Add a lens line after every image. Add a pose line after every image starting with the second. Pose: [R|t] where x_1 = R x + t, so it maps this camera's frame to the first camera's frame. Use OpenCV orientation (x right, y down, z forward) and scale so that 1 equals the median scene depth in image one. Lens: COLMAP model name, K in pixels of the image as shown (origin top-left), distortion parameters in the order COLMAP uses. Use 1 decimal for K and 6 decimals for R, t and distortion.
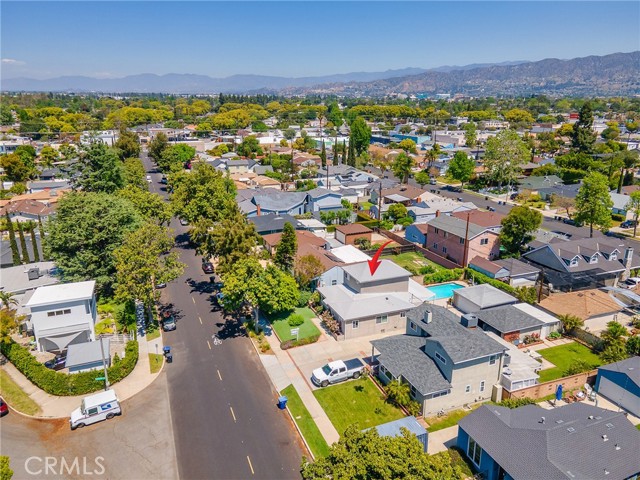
lens RADIAL K [[463.8, 0, 317.4], [0, 463.8, 239.5], [0, 0, 1]] dist [0.030656, 0.025009]
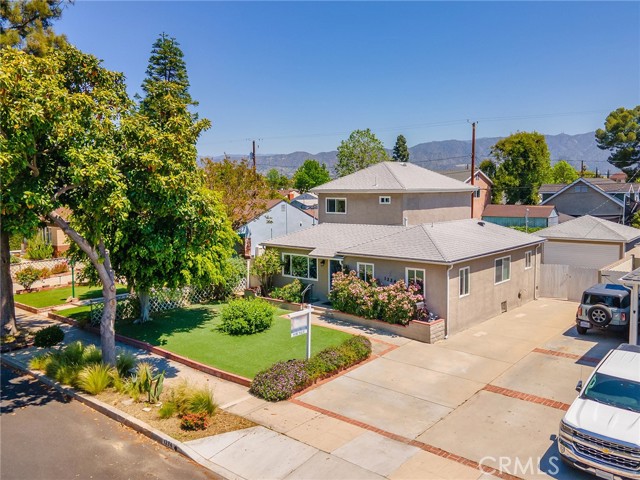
lens RADIAL K [[531.6, 0, 342.7], [0, 531.6, 227.4], [0, 0, 1]] dist [0.029598, 0.027127]
pose [[0.870245, -0.040659, 0.490938, -0.117953], [0.148242, 0.972009, -0.182274, 0.144805], [-0.469785, 0.231401, 0.851913, 0.521808]]
